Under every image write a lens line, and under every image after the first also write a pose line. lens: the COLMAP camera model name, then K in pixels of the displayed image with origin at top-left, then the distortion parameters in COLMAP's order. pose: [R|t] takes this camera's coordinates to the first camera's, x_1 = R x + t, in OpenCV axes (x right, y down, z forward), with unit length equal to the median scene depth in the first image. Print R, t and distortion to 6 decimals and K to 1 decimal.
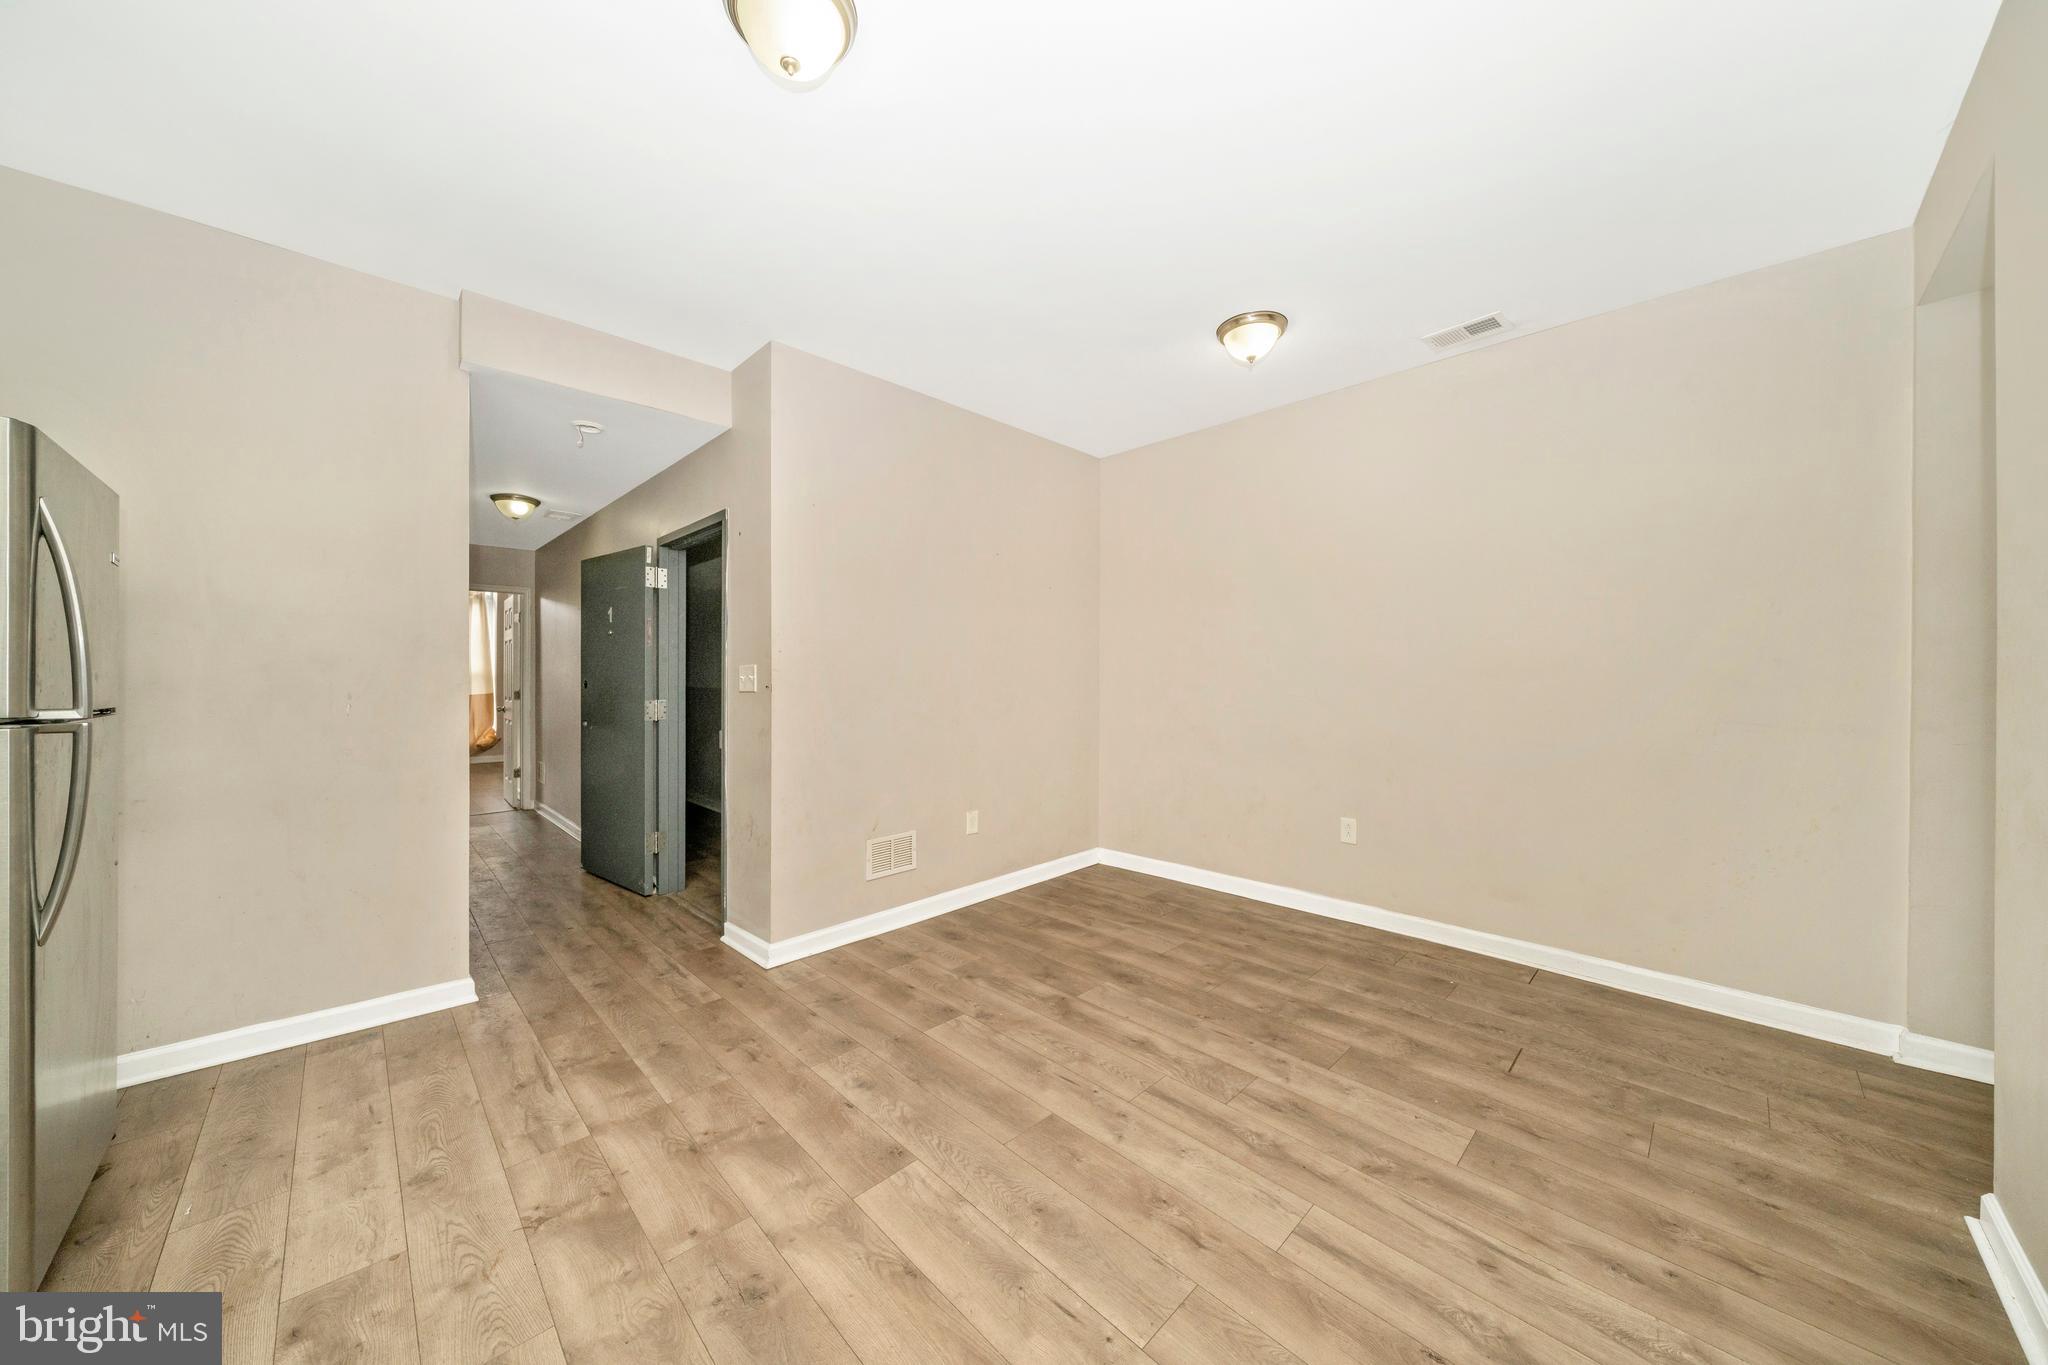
lens RADIAL K [[697.5, 0, 1026.1], [0, 697.5, 679.5], [0, 0, 1]] dist [0.001858, -0.000024]
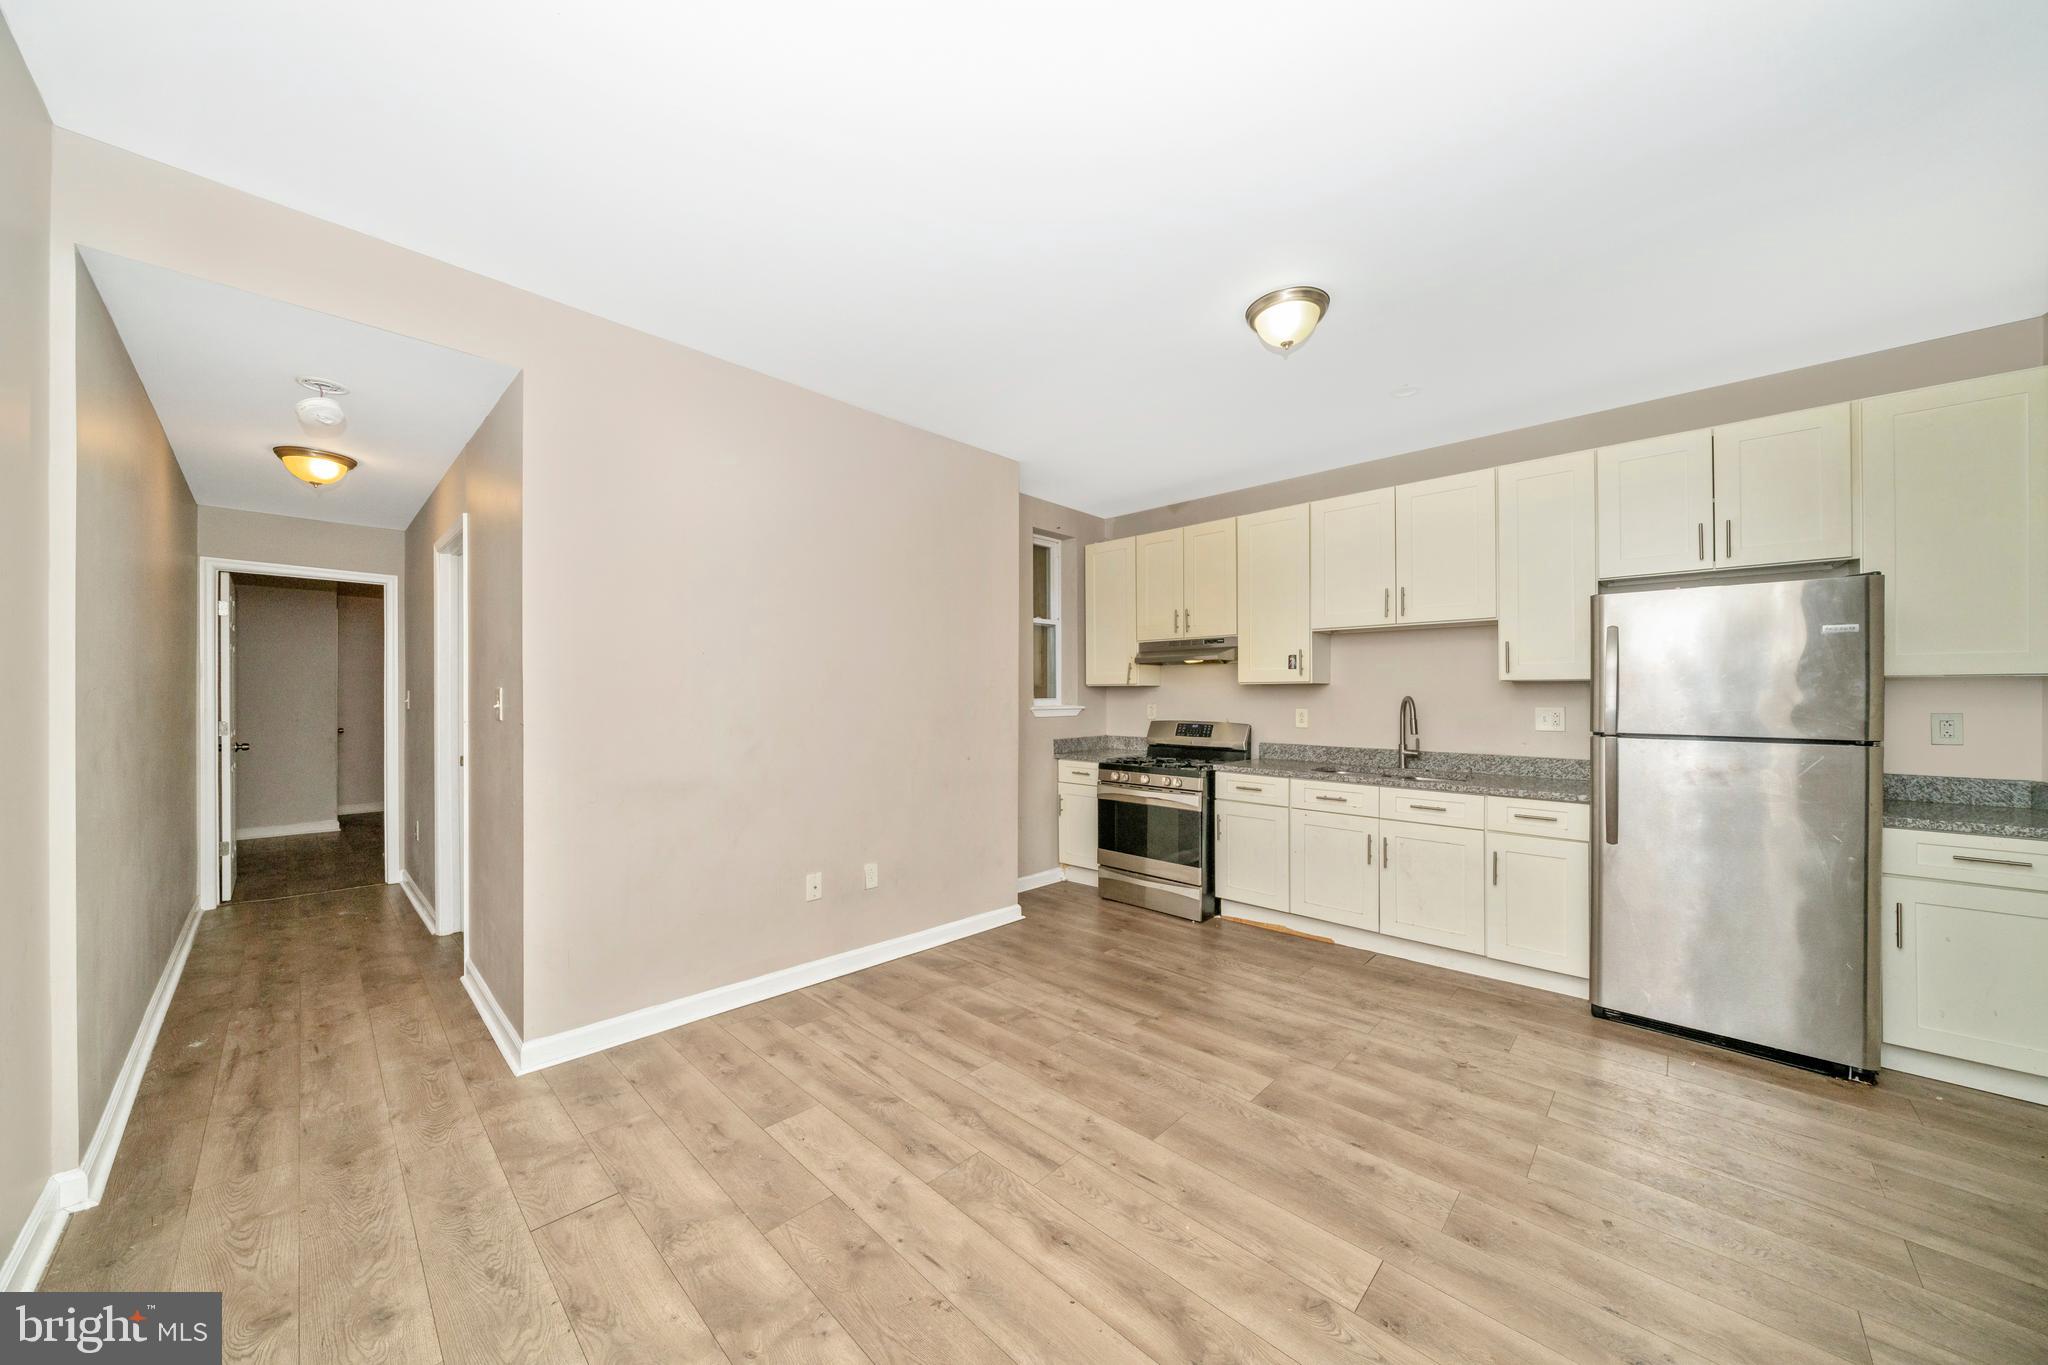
lens RADIAL K [[697.5, 0, 1022.2], [0, 697.5, 692.8], [0, 0, 1]] dist [0.001858, -0.000024]
pose [[-0.999564, -0.008065, -0.028408, 0.273363], [-0.008050, 0.999967, -0.000661, -0.037805], [0.028412, -0.000432, -0.999596, 2.081550]]
